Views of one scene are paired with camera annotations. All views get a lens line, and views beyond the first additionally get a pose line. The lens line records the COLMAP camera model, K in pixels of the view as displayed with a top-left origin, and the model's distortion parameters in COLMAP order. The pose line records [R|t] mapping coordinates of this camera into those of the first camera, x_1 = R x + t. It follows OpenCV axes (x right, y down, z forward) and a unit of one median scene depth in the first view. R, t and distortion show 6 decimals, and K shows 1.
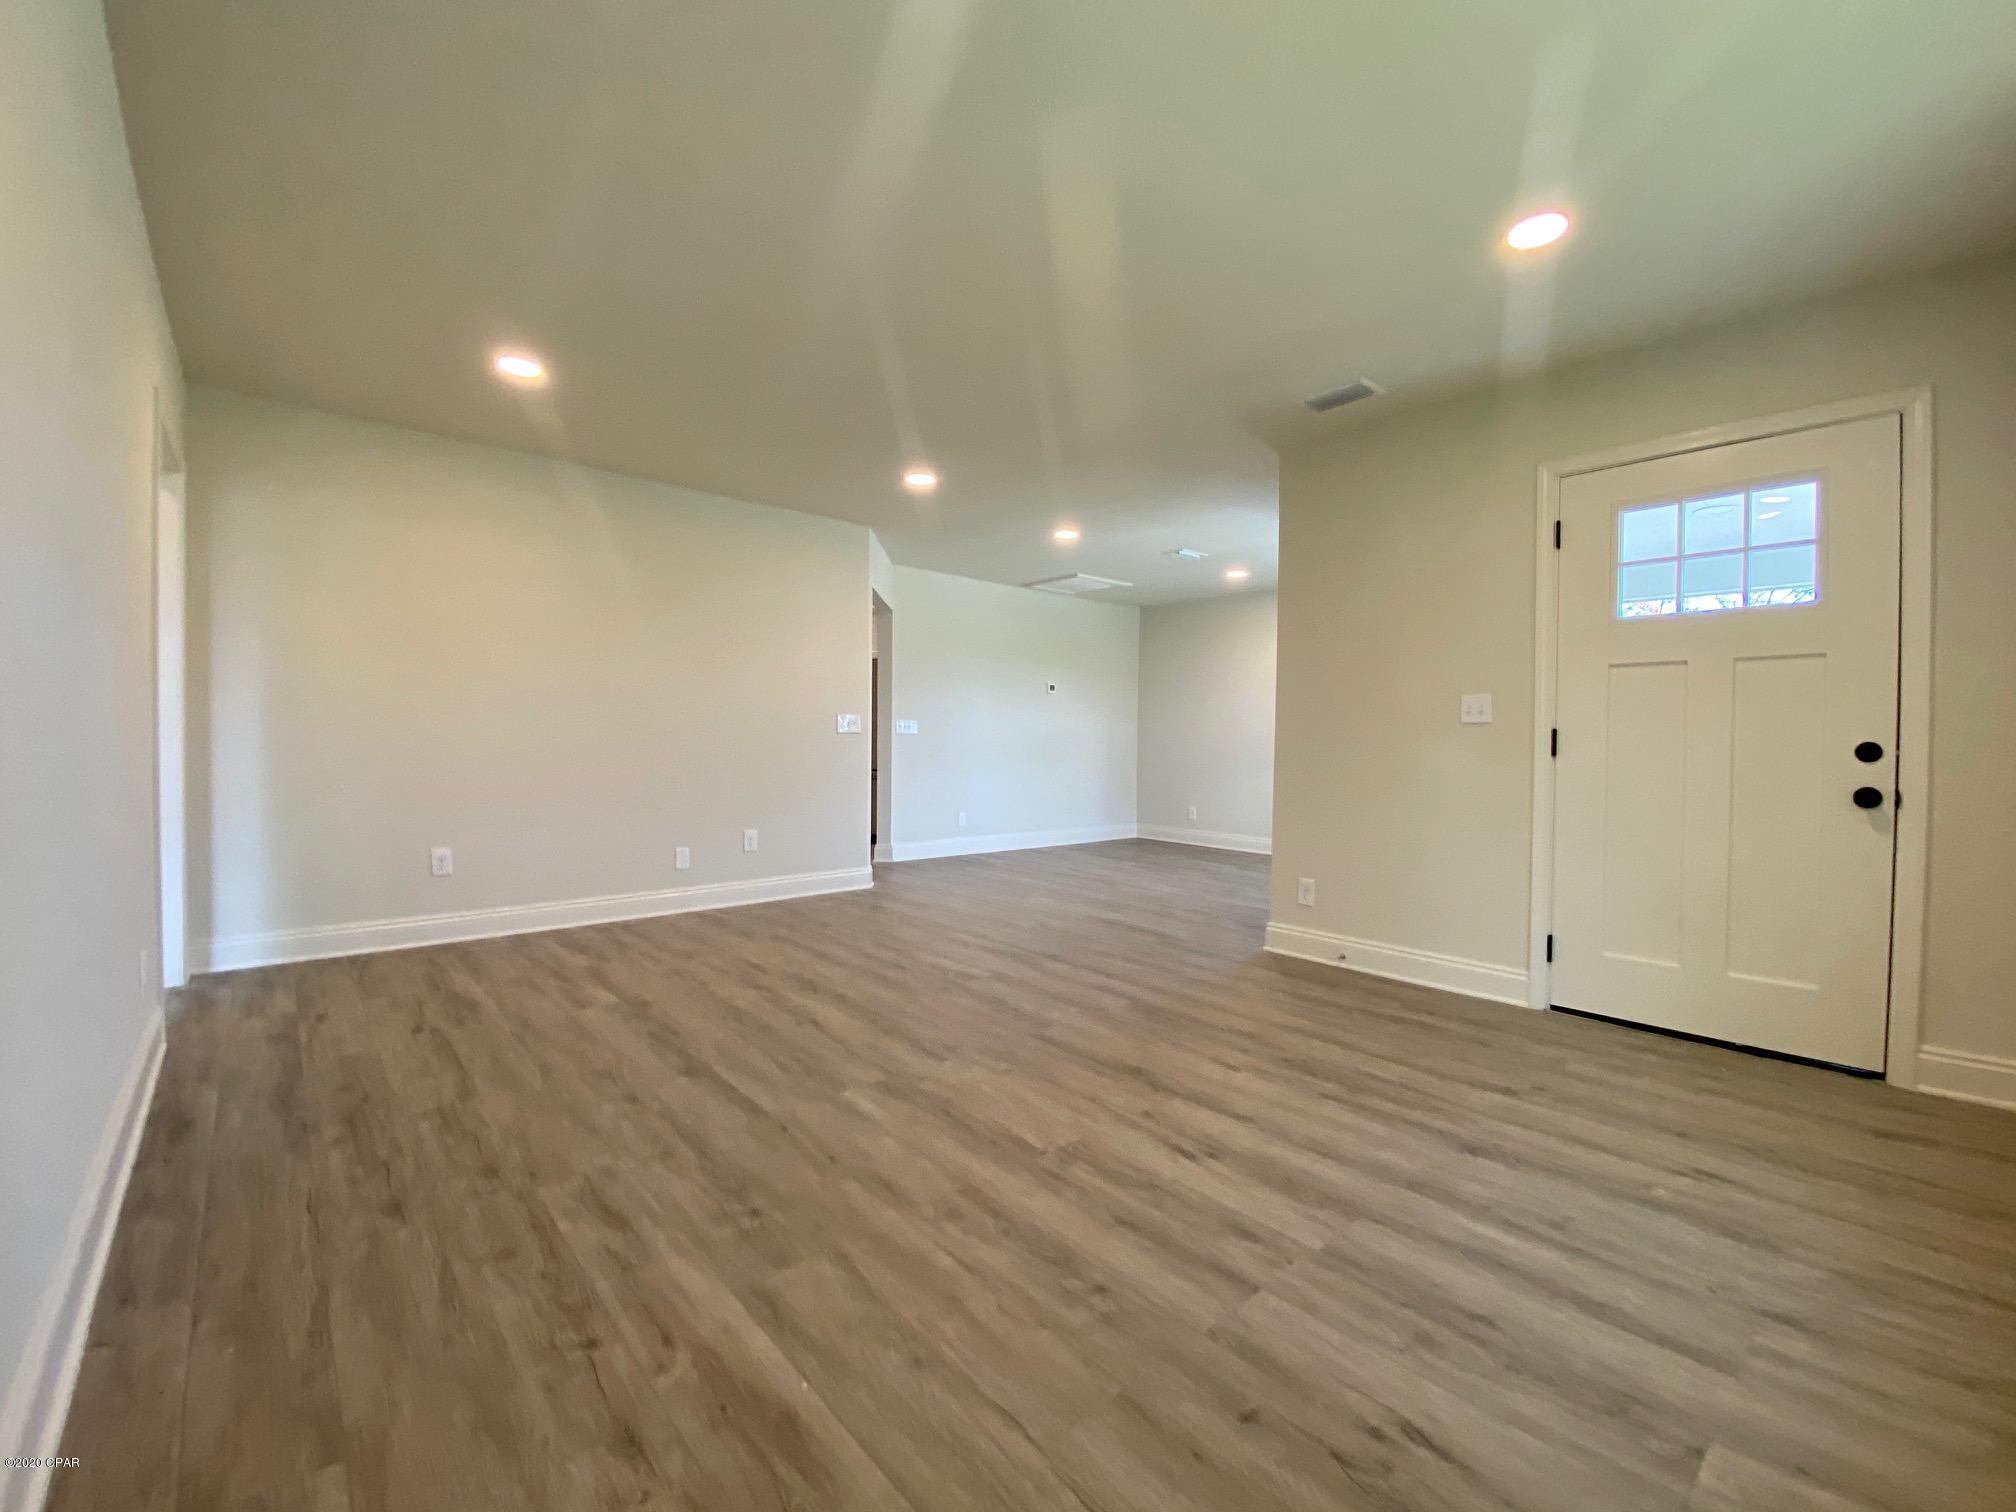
lens RADIAL K [[833.1, 0, 1003.1], [0, 833.1, 754.5], [0, 0, 1]] dist [0.034538, -0.028085]
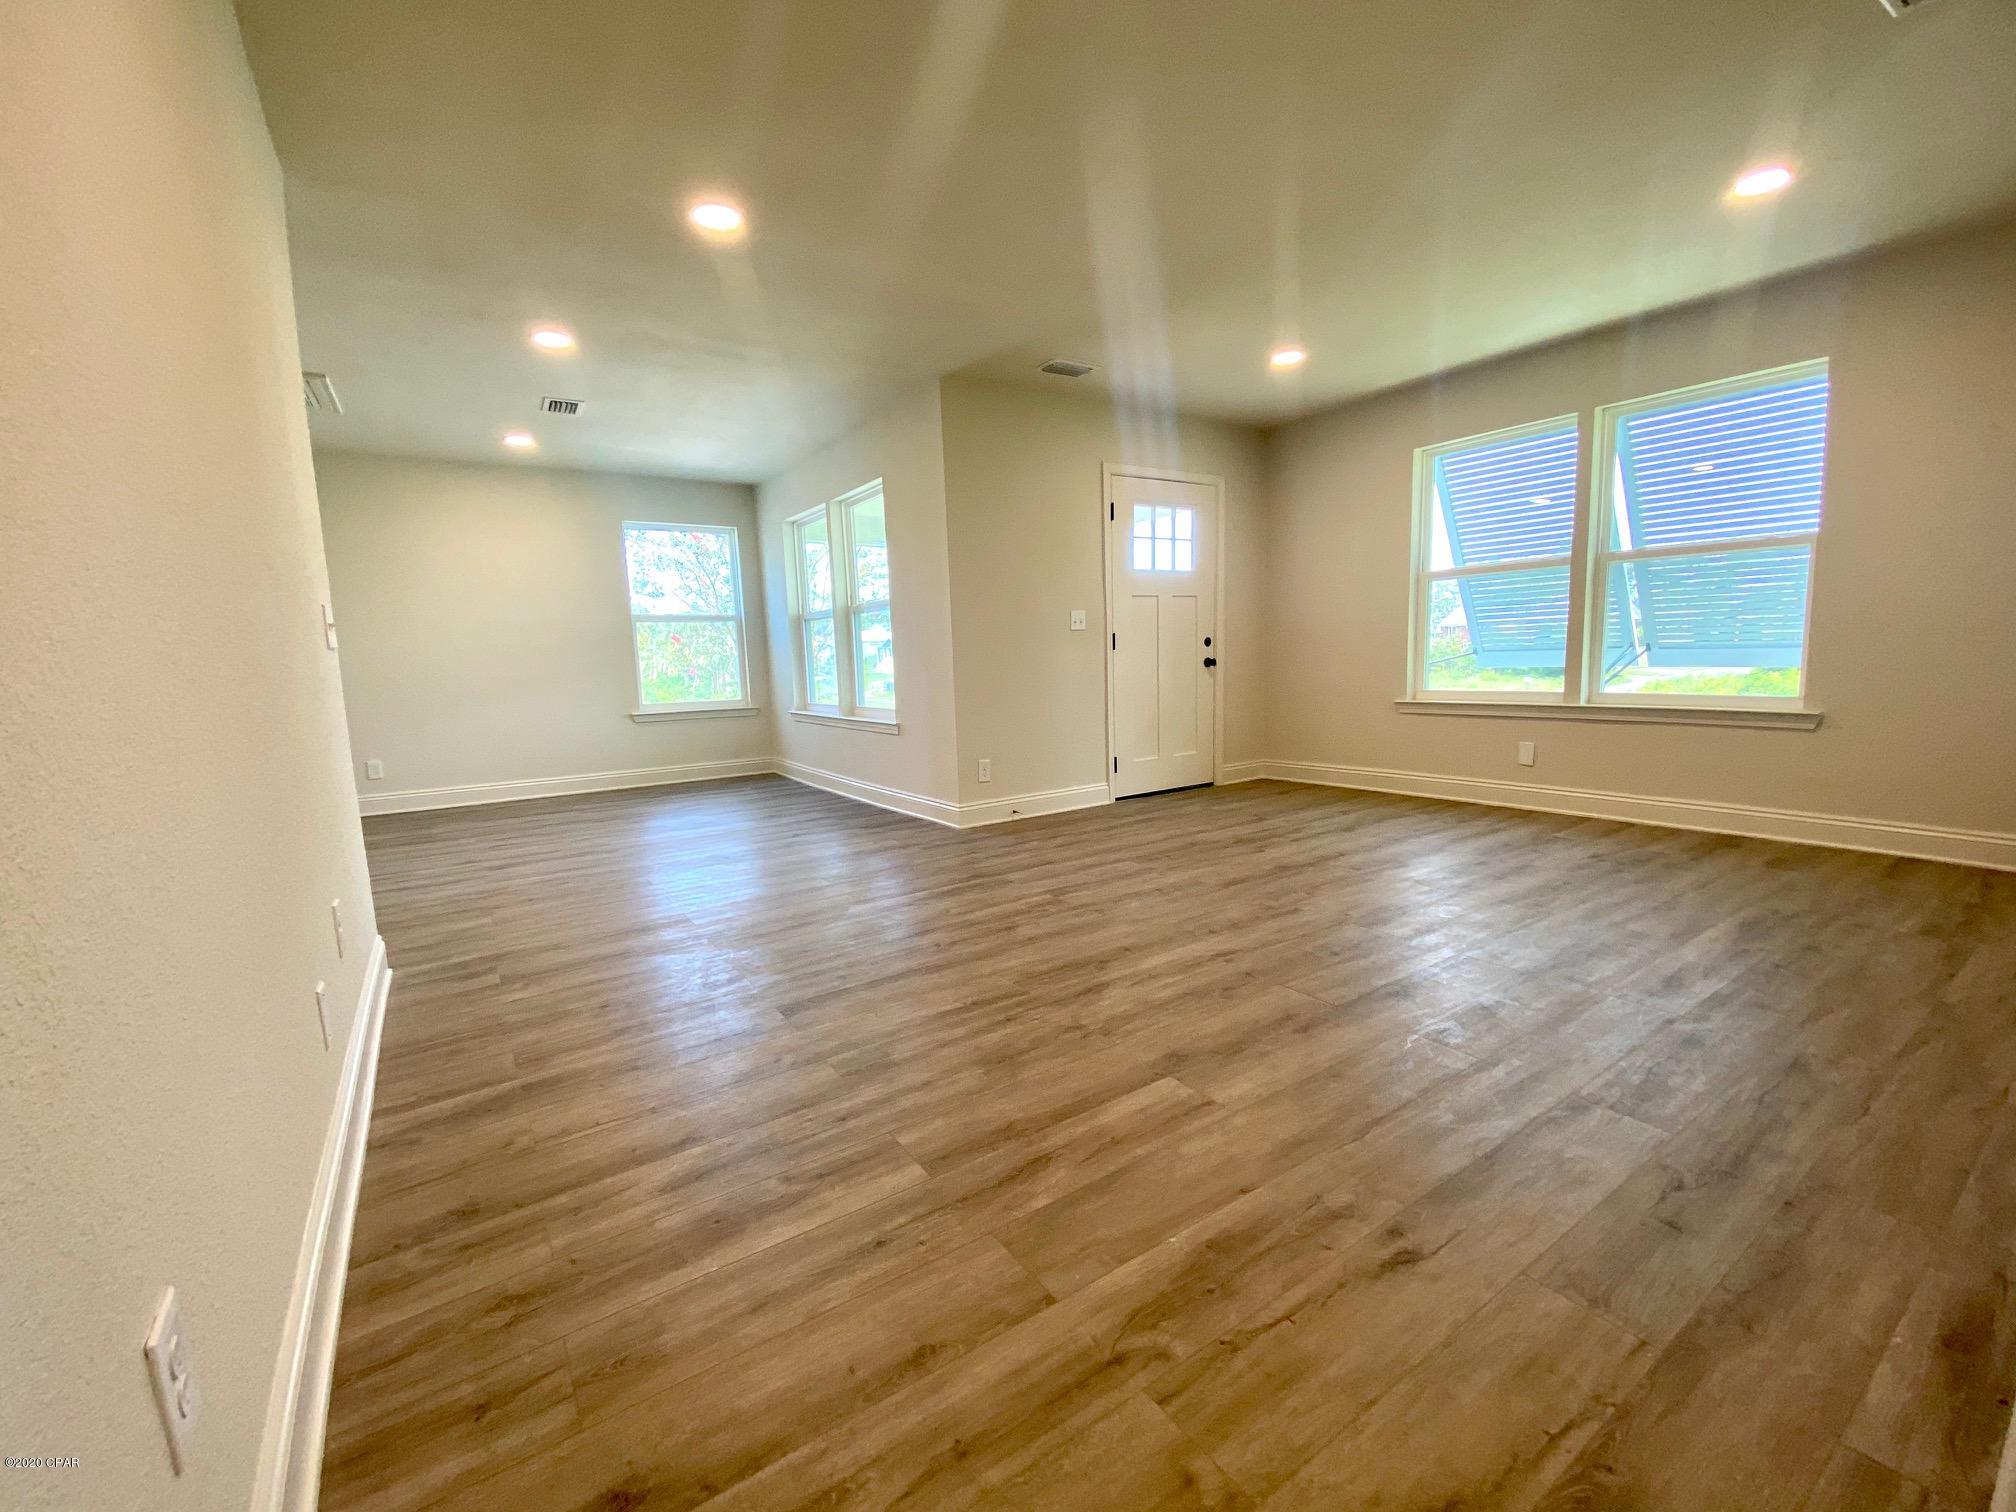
lens RADIAL K [[833.1, 0, 1003.1], [0, 833.1, 754.5], [0, 0, 1]] dist [0.034538, -0.028085]
pose [[0.122373, -0.135149, 0.983239, -1.131806], [0.048336, 0.990321, 0.130107, -0.018887], [-0.991307, 0.031604, 0.127721, 1.141426]]
